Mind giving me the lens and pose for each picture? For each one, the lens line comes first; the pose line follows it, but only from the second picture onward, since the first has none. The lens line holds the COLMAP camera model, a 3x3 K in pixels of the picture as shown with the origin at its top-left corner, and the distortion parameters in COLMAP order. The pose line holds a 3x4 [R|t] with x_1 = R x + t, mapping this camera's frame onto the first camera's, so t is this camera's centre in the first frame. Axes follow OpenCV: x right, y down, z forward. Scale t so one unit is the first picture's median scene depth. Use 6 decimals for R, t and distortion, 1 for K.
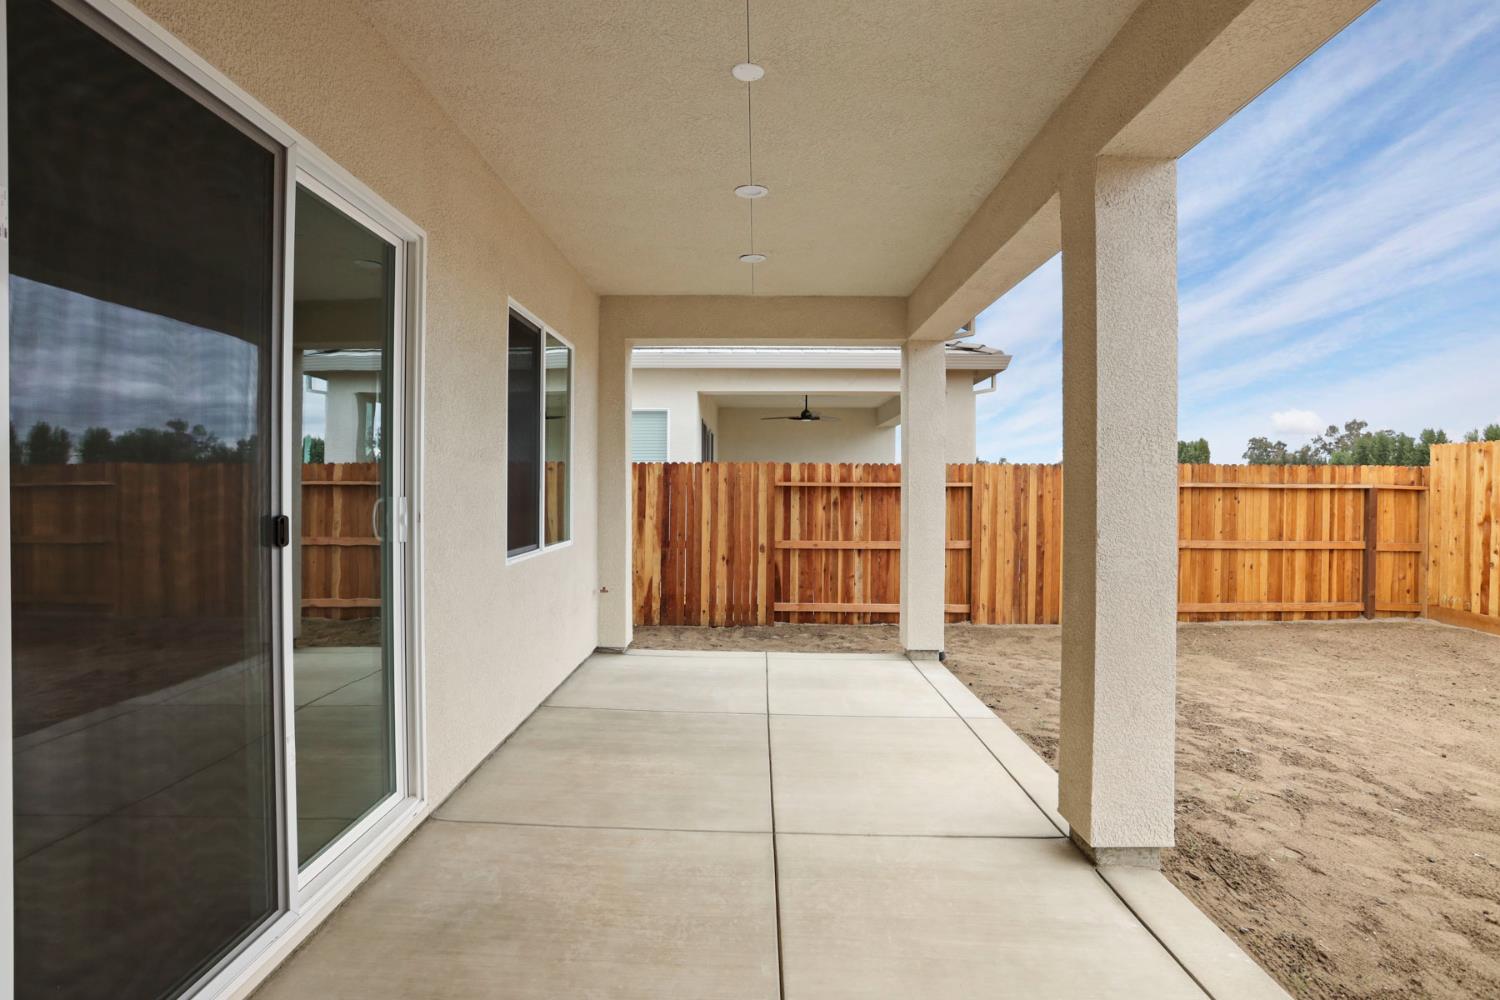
lens RADIAL K [[741.8, 0, 754.1], [0, 741.8, 496.6], [0, 0, 1]] dist [-0.001659, -0.000193]
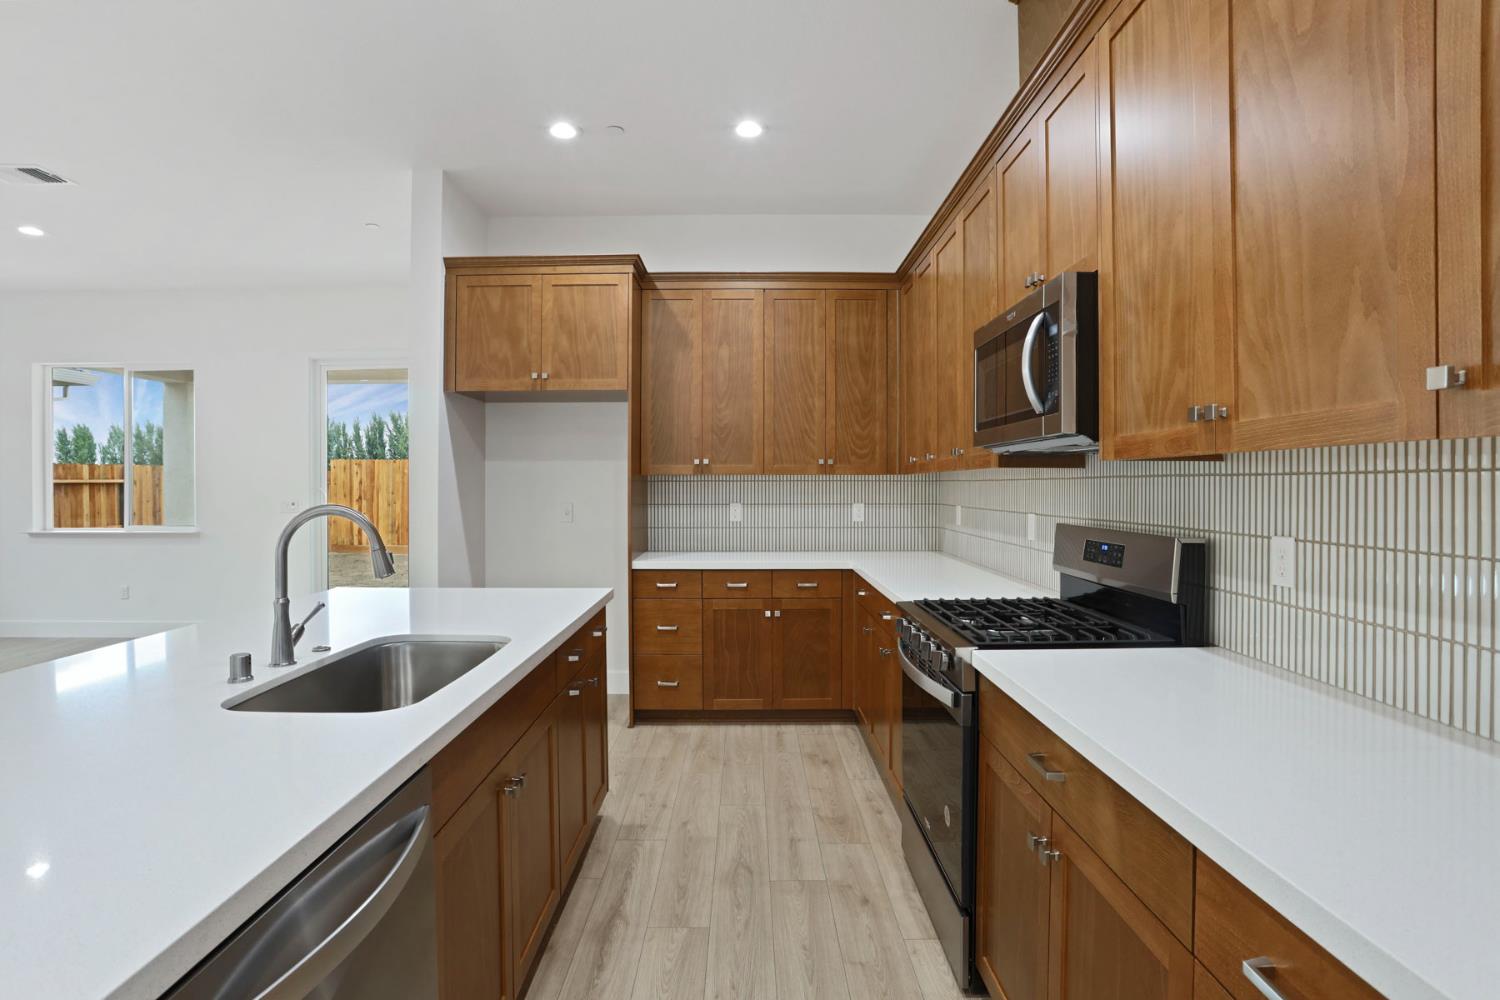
lens RADIAL K [[741.8, 0, 747.7], [0, 741.8, 490.3], [0, 0, 1]] dist [-0.001659, -0.000193]
pose [[0.012202, -0.013767, 0.999831, -0.964844], [0.015252, 0.999791, 0.013580, -0.001337], [-0.999809, 0.015084, 0.012410, -0.083646]]
